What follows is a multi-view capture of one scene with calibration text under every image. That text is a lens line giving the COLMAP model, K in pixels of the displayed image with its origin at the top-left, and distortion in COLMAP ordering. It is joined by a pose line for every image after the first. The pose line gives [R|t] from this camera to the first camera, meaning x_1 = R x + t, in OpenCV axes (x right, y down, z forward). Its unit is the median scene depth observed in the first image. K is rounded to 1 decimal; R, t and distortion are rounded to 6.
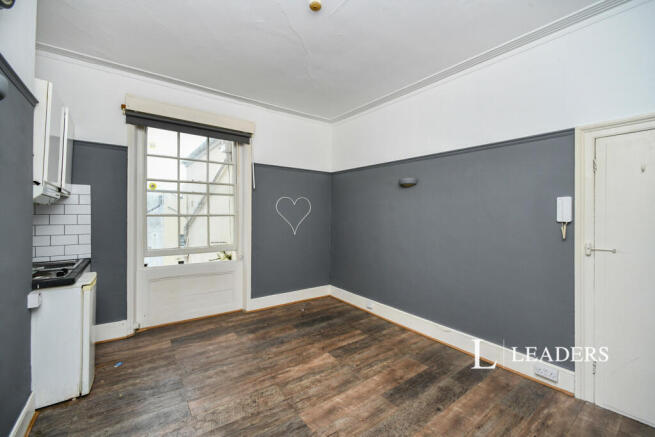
lens RADIAL K [[266.0, 0, 327.2], [0, 266.0, 215.4], [0, 0, 1]] dist [-0.001071, -0.000175]
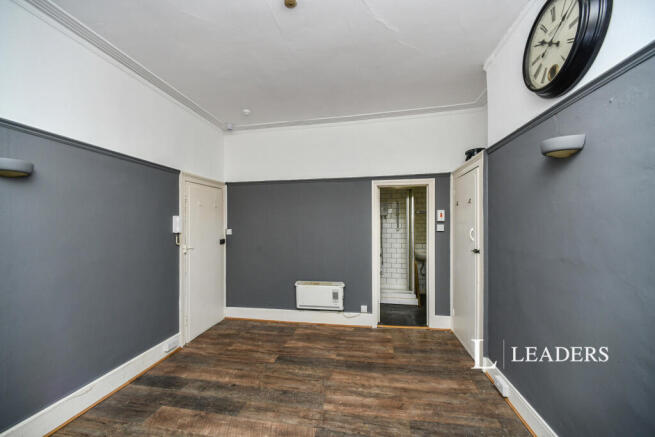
lens RADIAL K [[252.8, 0, 322.7], [0, 252.8, 221.4], [0, 0, 1]] dist [0.000788, -0.000001]
pose [[-0.664532, 0.002407, 0.747256, -0.555076], [0.000257, 0.999995, -0.002992, -0.028735], [-0.747259, -0.001796, -0.664530, 1.090505]]
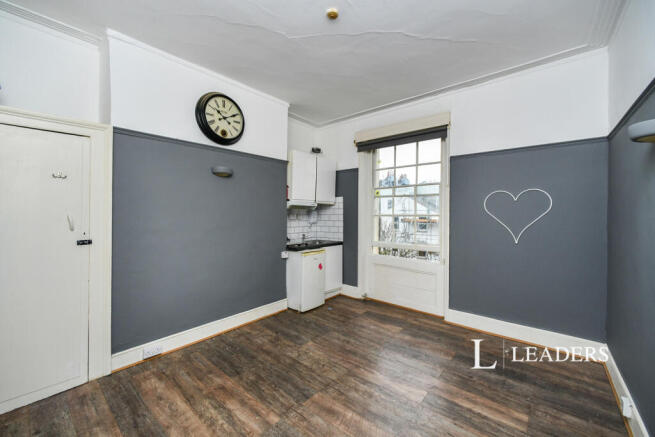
lens RADIAL K [[277.2, 0, 328.7], [0, 277.2, 214.8], [0, 0, 1]] dist [0.000280, -0.000029]
pose [[0.220349, -0.000490, -0.975421, 0.741333], [-0.001593, 0.999998, -0.000862, -0.001487], [0.975420, 0.001744, 0.220347, 0.549236]]
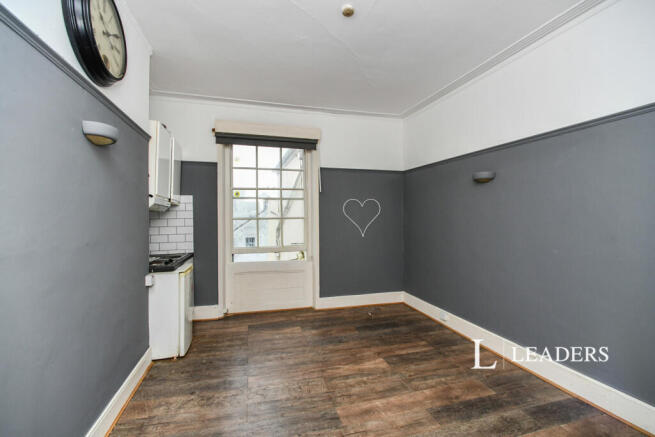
lens RADIAL K [[280.1, 0, 327.5], [0, 280.1, 218.5], [0, 0, 1]] dist [-0.000466, -0.000242]
pose [[0.936725, -0.010672, -0.349902, 0.181546], [0.011085, 0.999938, -0.000823, 0.004687], [0.349890, -0.003107, 0.936786, -0.028306]]
